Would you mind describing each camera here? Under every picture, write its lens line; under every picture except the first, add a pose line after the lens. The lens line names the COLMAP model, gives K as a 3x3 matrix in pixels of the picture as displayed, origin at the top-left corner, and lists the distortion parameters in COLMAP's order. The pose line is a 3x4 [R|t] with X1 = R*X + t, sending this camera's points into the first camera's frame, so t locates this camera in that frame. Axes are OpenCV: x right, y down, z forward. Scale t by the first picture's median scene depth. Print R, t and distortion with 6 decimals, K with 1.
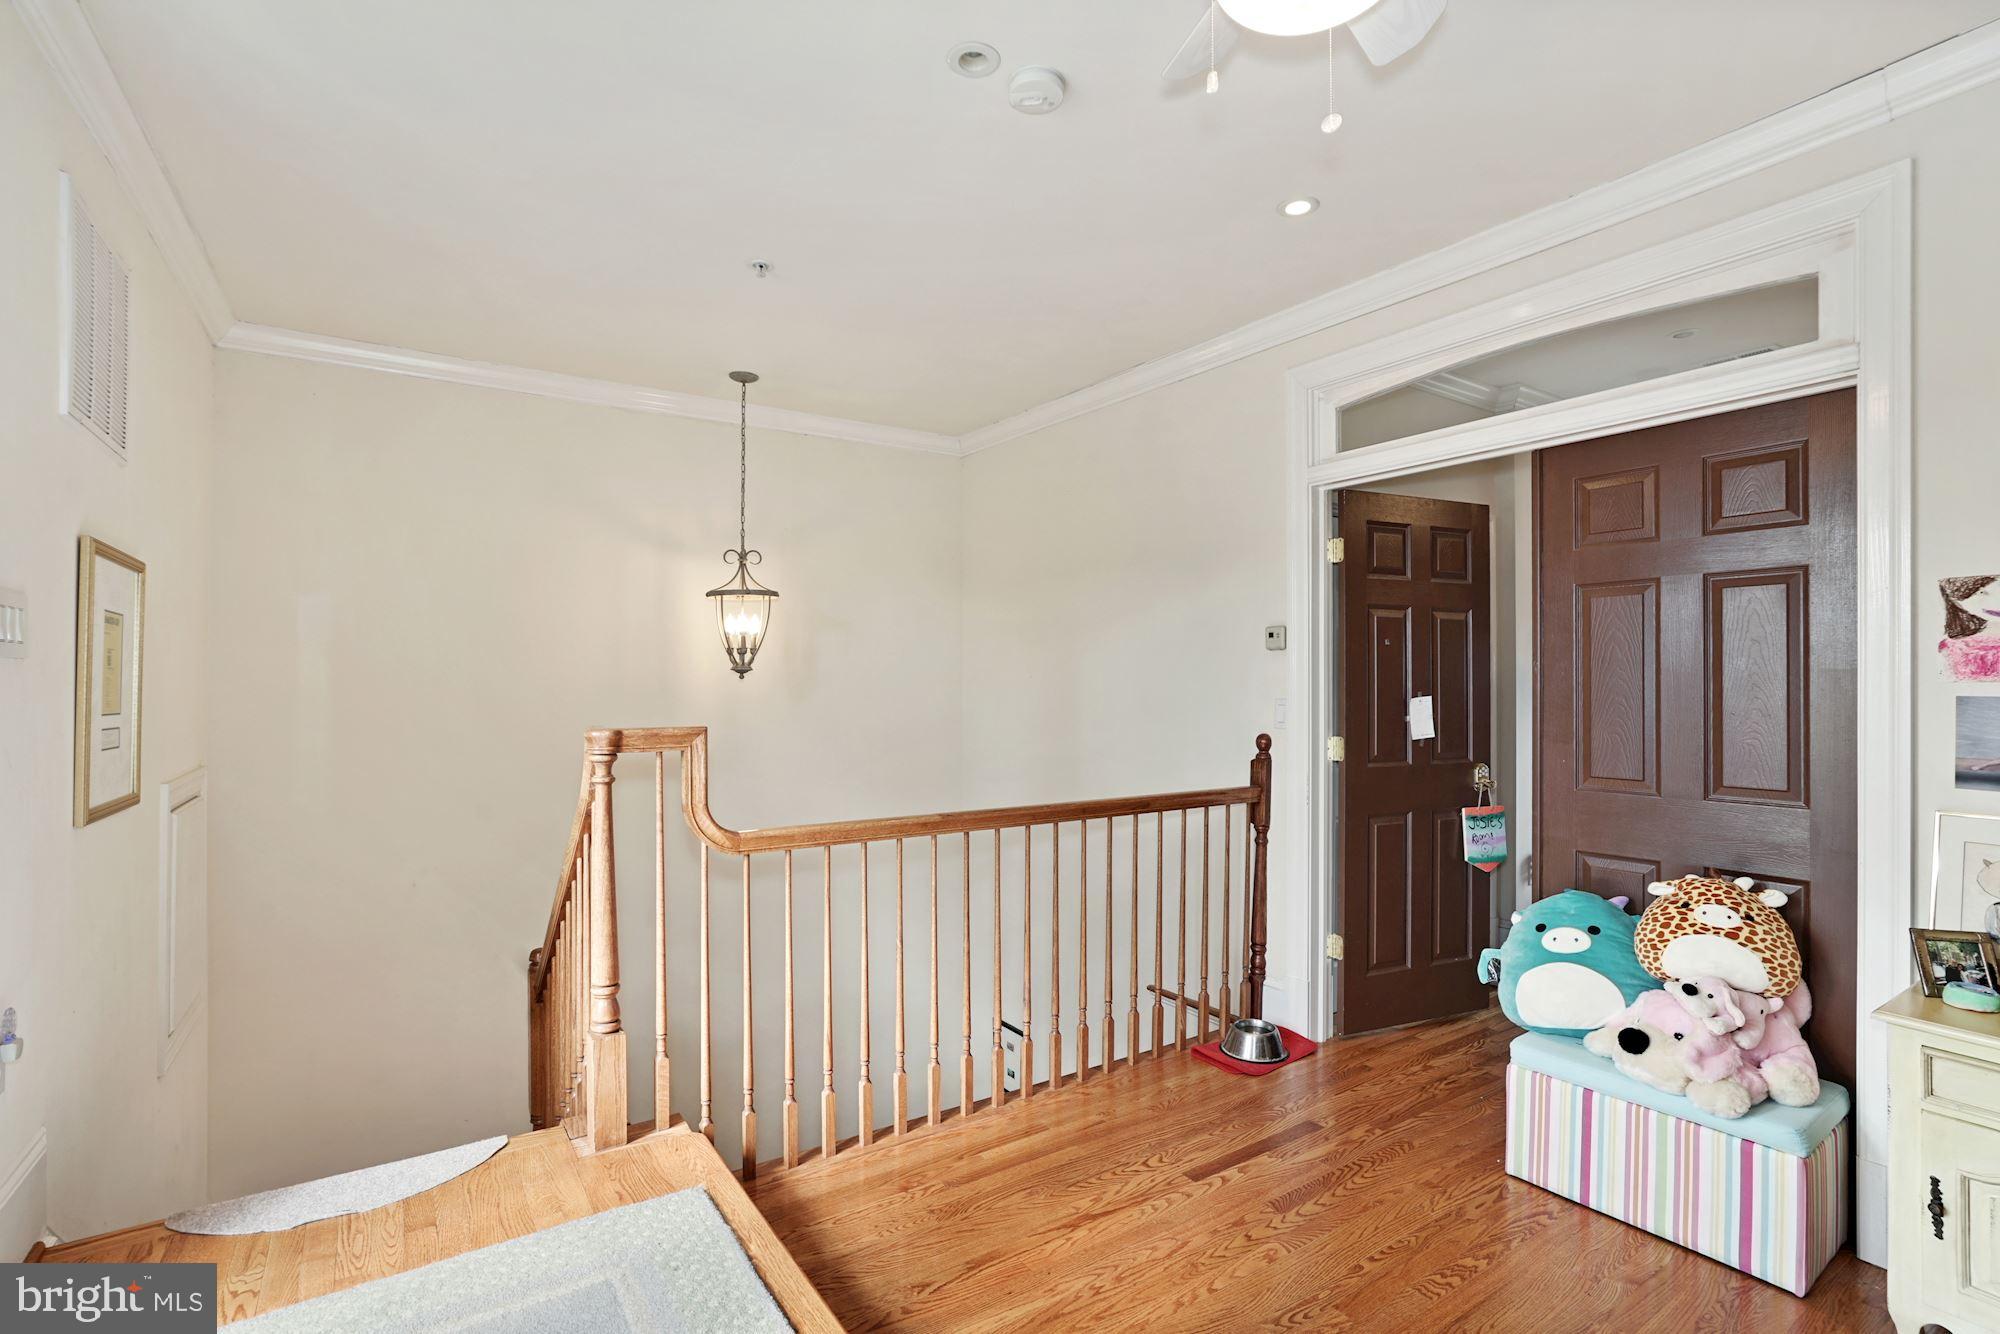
lens RADIAL K [[927.6, 0, 997.3], [0, 927.6, 674.4], [0, 0, 1]] dist [-0.011674, 0.000991]
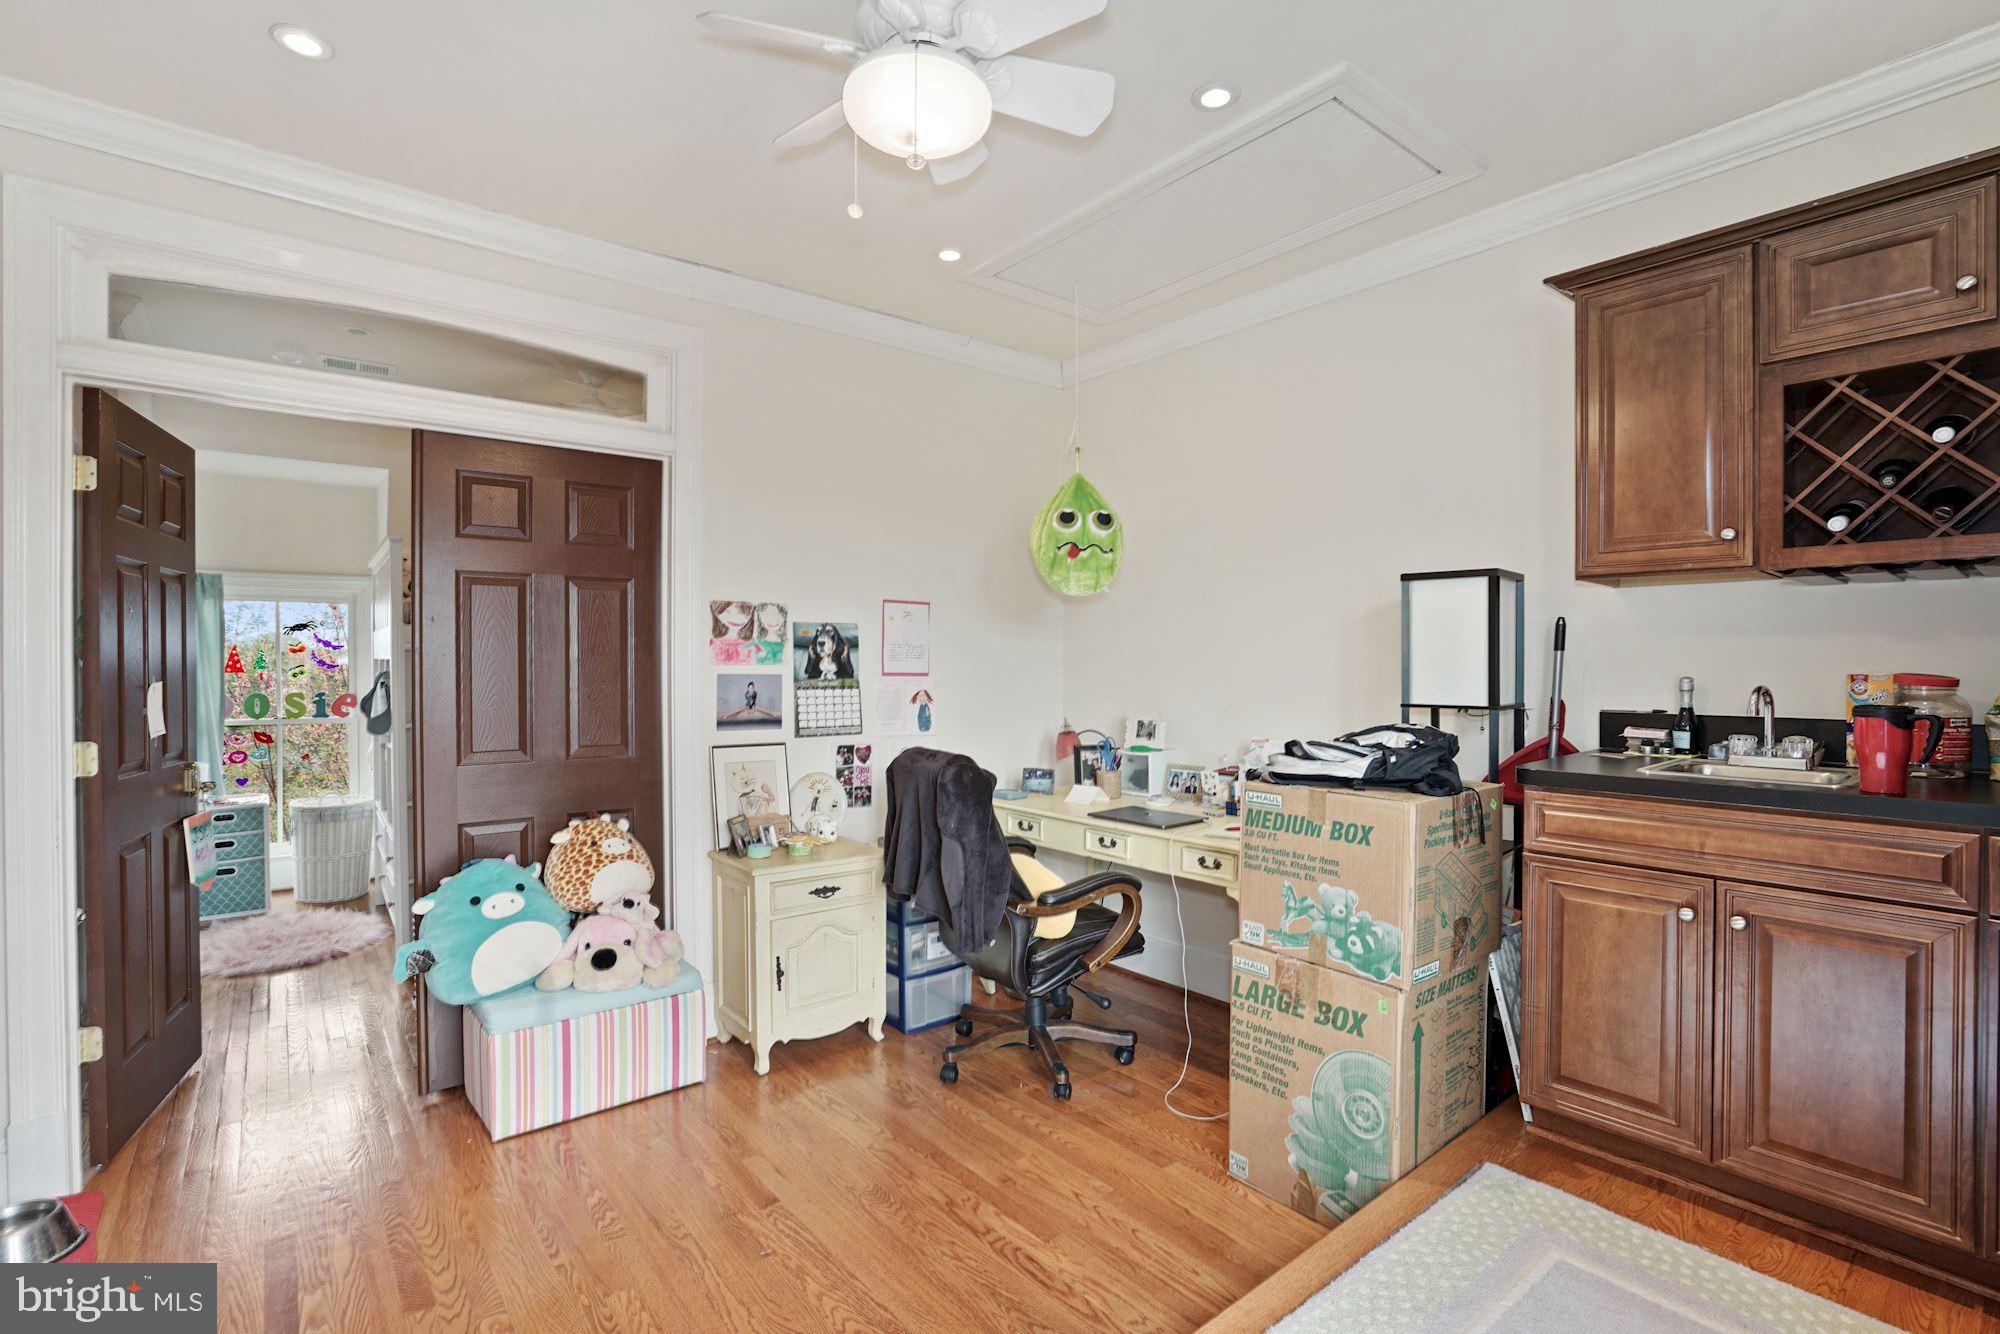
lens RADIAL K [[927.6, 0, 993.6], [0, 927.6, 668.0], [0, 0, 1]] dist [-0.011674, 0.000991]
pose [[-0.074748, -0.006850, 0.997179, -0.543068], [-0.010569, 0.999926, 0.006076, -0.001309], [-0.997146, -0.010085, -0.074814, 0.554138]]
